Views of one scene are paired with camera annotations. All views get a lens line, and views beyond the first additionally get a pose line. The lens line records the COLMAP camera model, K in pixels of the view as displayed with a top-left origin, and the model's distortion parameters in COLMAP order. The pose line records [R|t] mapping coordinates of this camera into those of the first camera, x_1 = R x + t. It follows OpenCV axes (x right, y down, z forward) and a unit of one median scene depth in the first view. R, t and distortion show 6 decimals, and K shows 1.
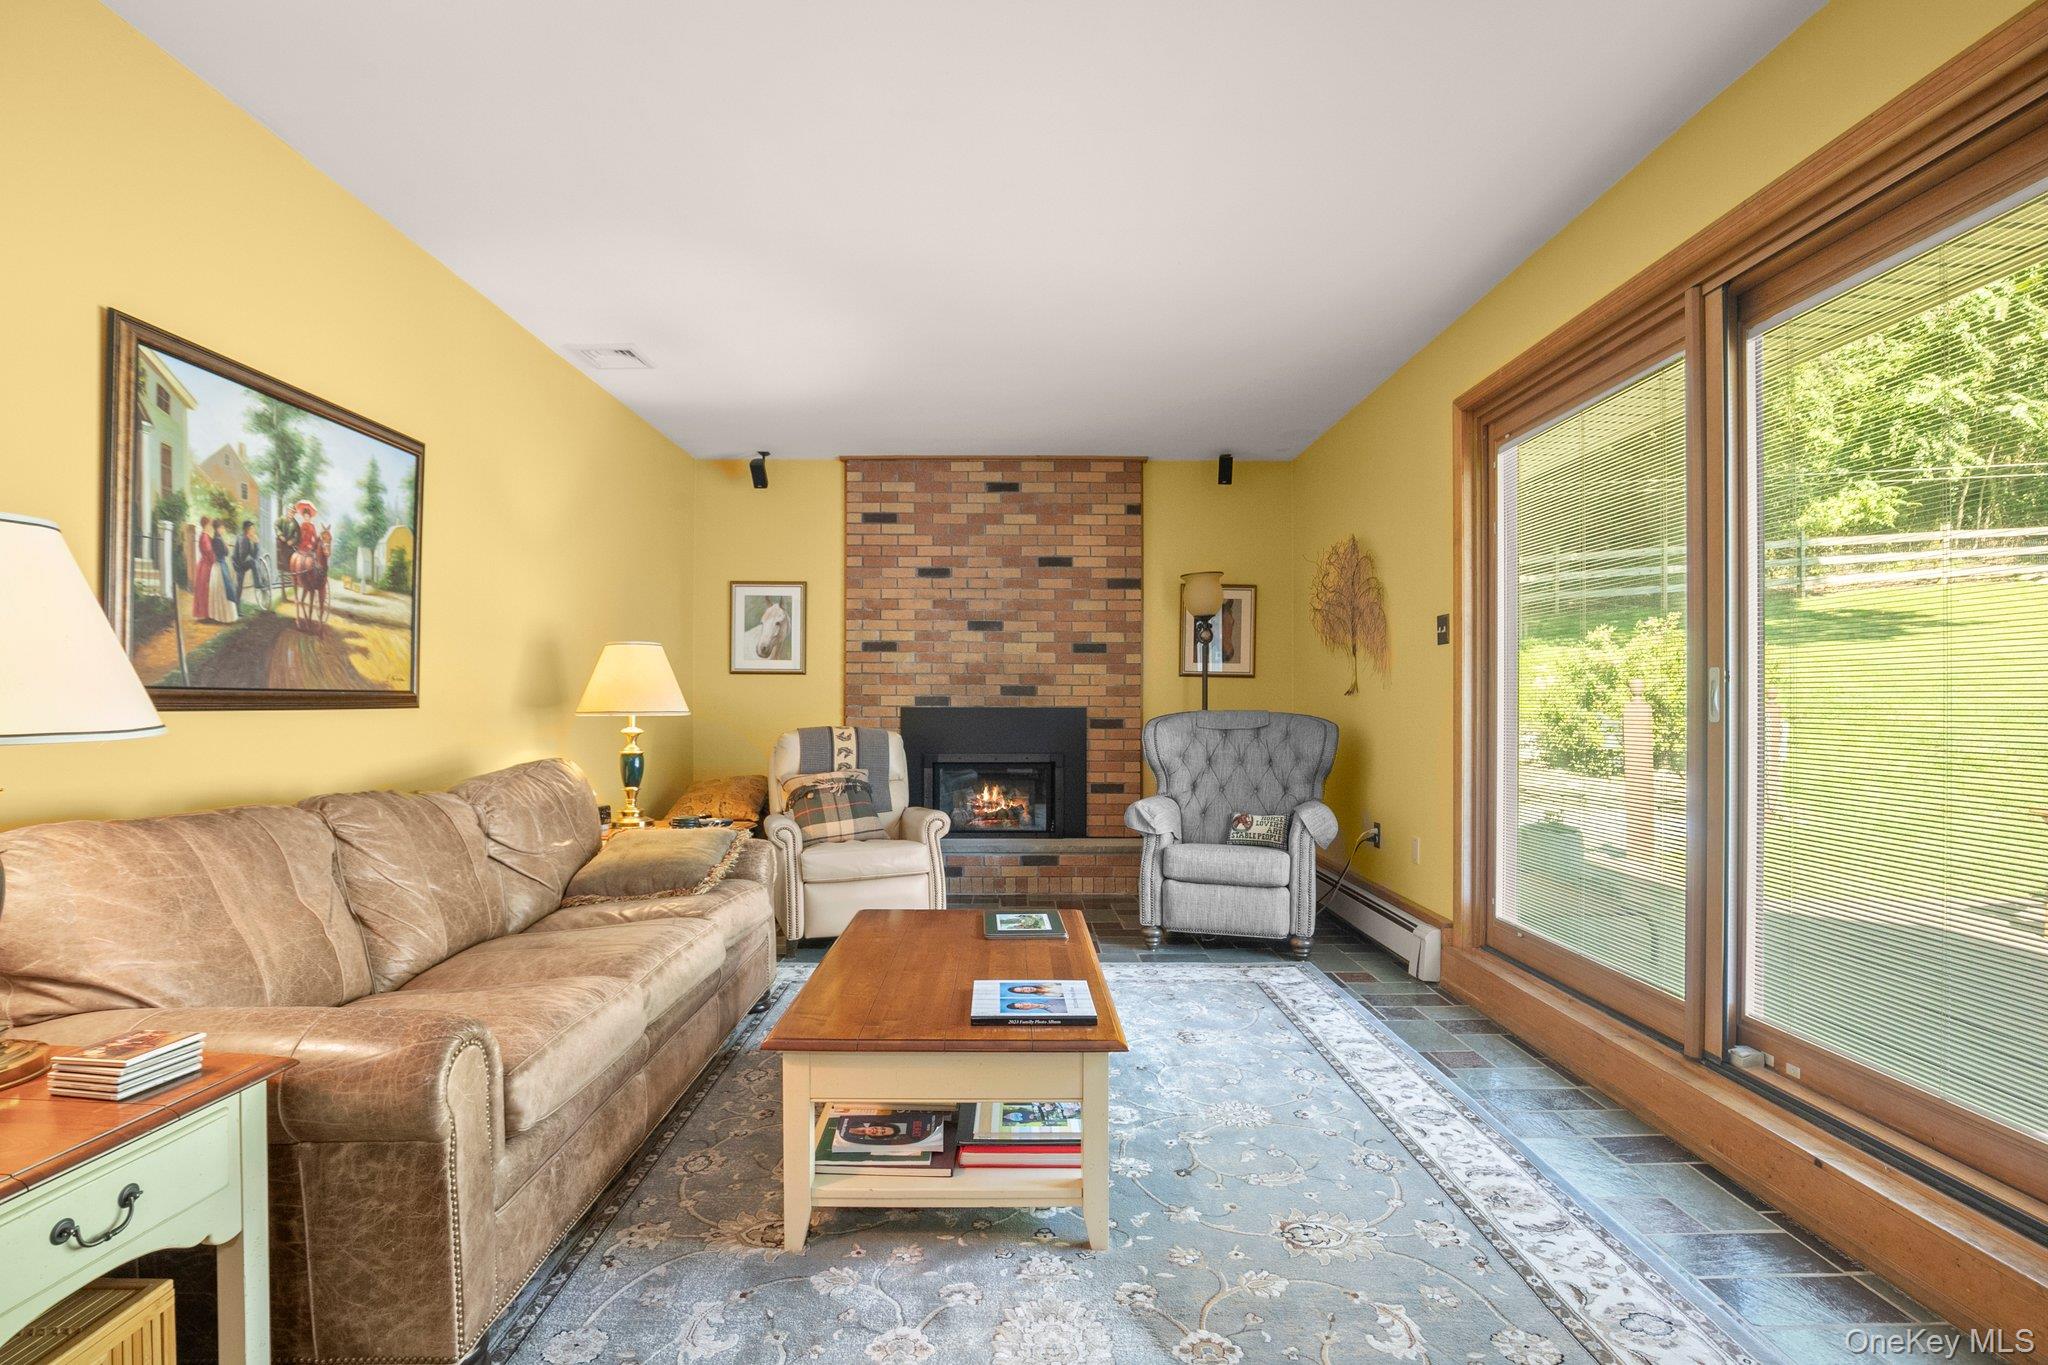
lens RADIAL K [[976.6, 0, 1023.5], [0, 976.6, 696.0], [0, 0, 1]] dist [-0.033230, 0.004322]
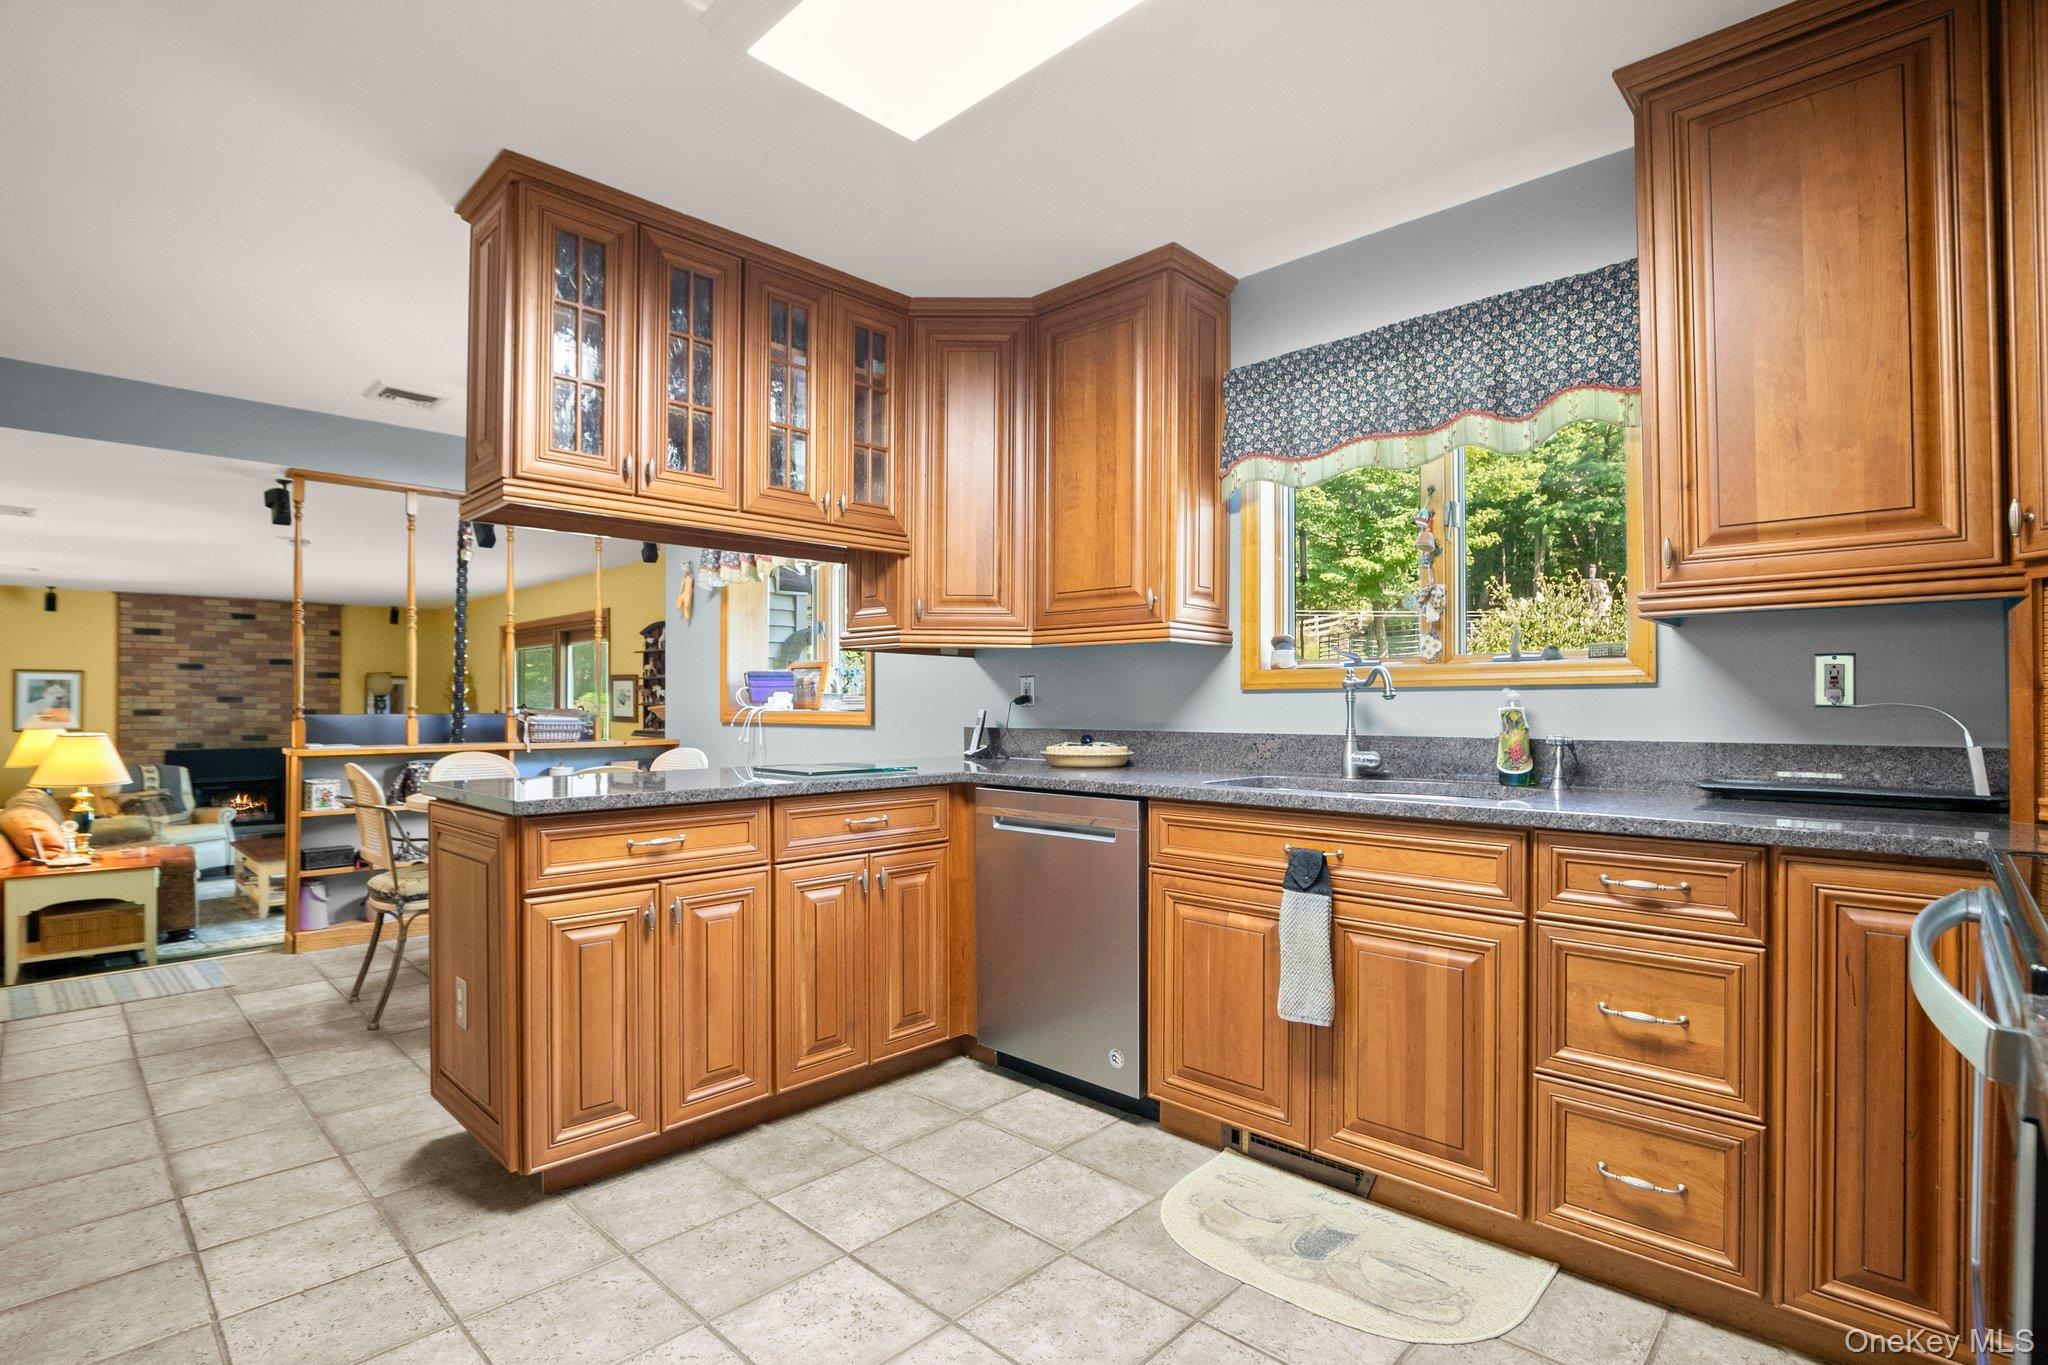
lens RADIAL K [[976.6, 0, 1023.5], [0, 976.6, 696.0], [0, 0, 1]] dist [-0.033230, 0.004322]
pose [[0.701547, -0.000244, 0.712623, -0.351386], [0.001021, 0.999999, -0.000662, -0.105323], [-0.712623, 0.001192, 0.701546, -1.542894]]
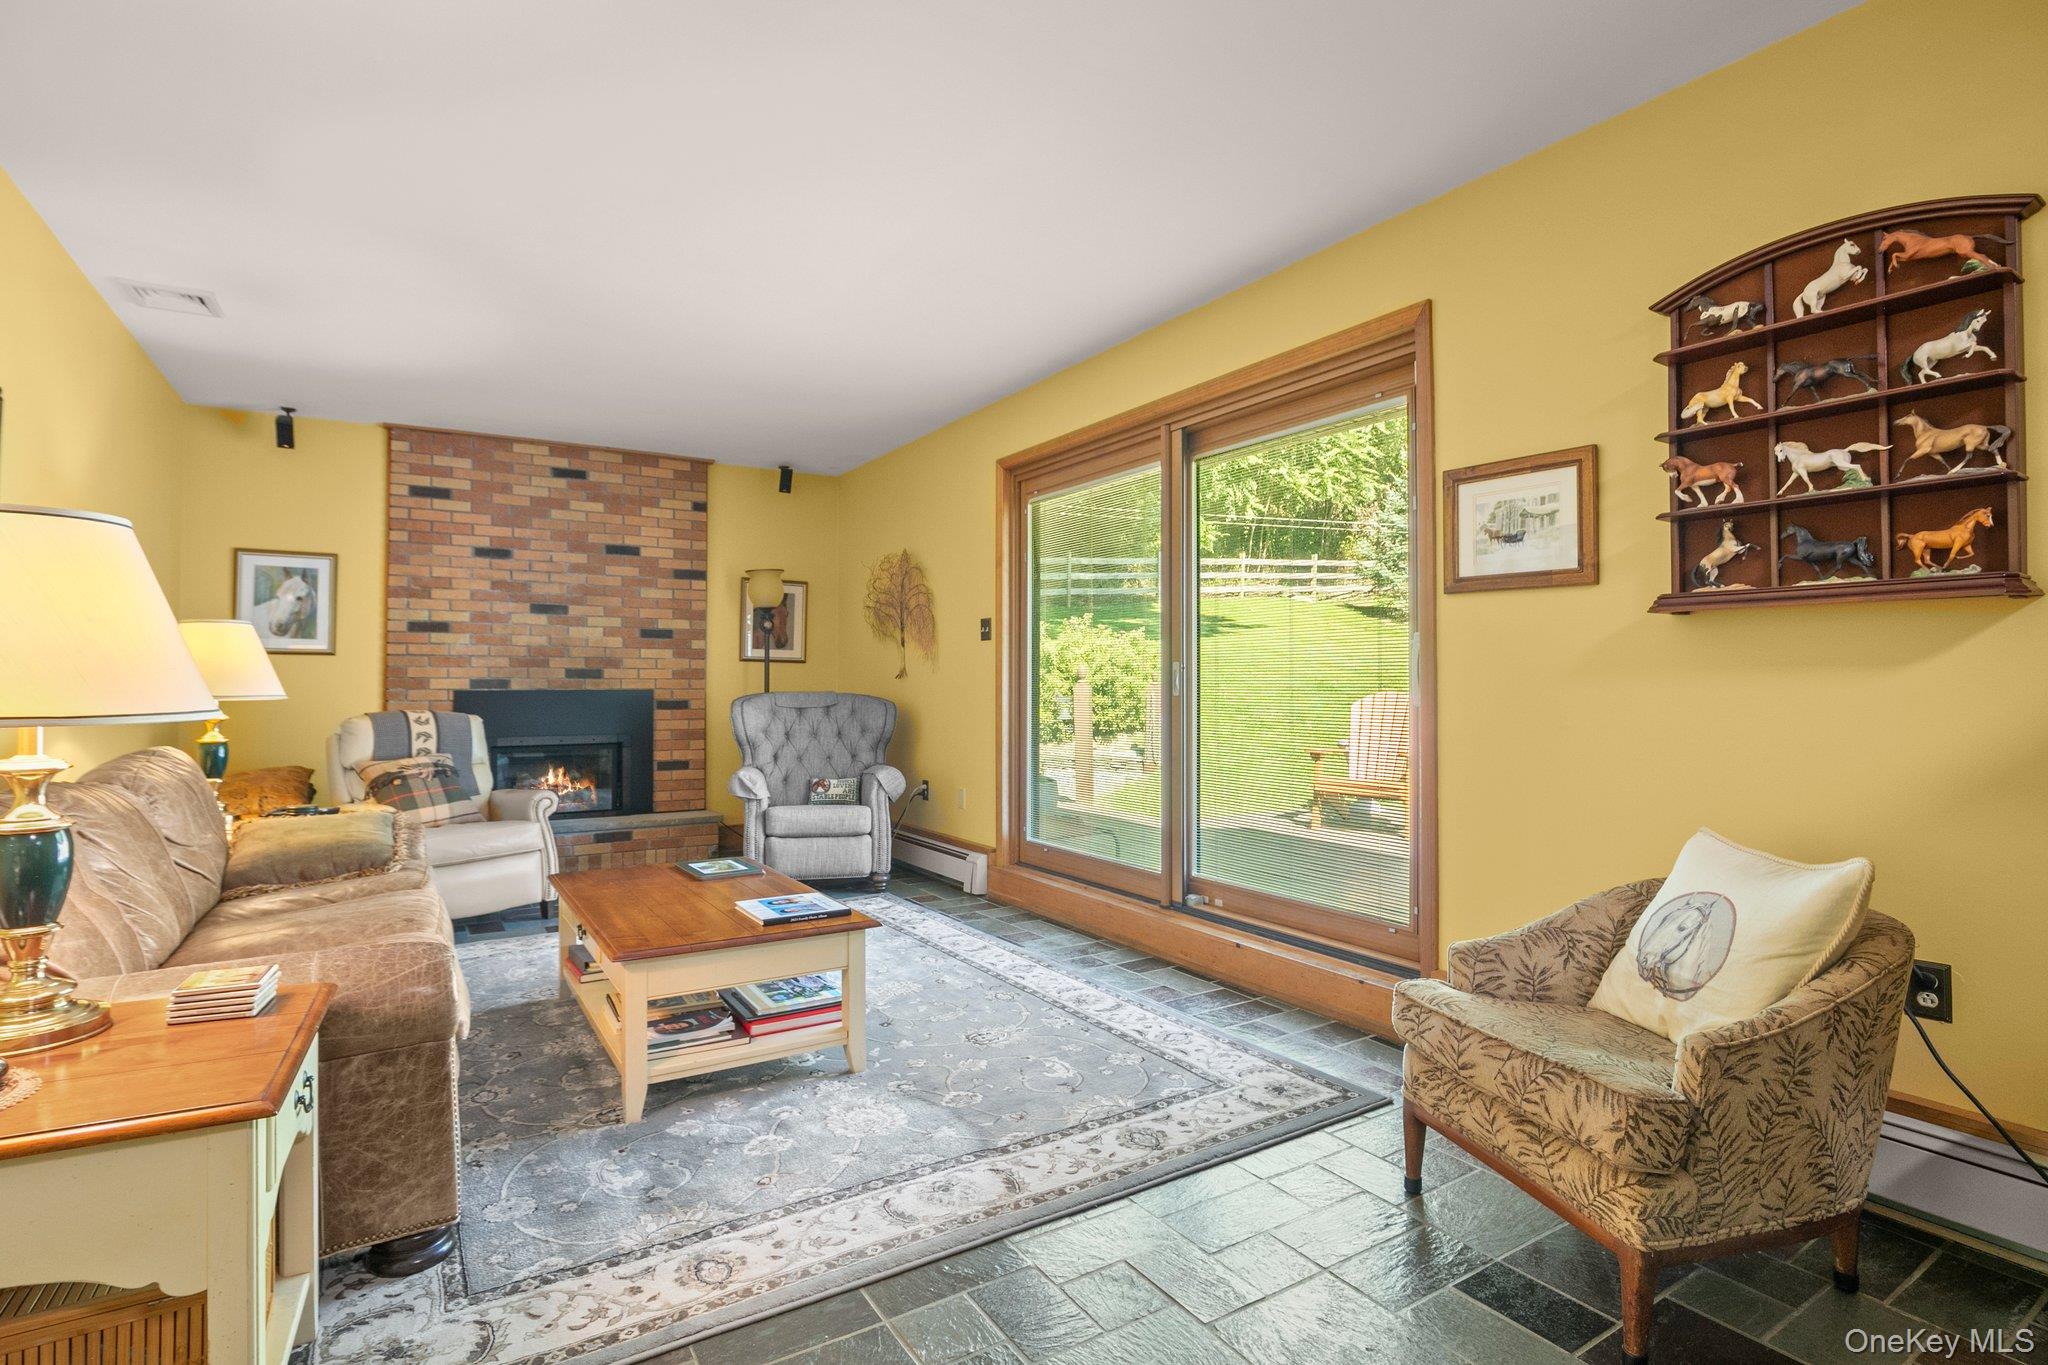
lens RADIAL K [[980.7, 0, 1024.1], [0, 980.7, 668.9], [0, 0, 1]] dist [-0.036511, -0.000420]
pose [[0.848422, 0.005579, 0.529292, -0.215096], [-0.000421, 0.999951, -0.009865, -0.000873], [-0.529321, 0.008147, 0.848383, -0.153085]]
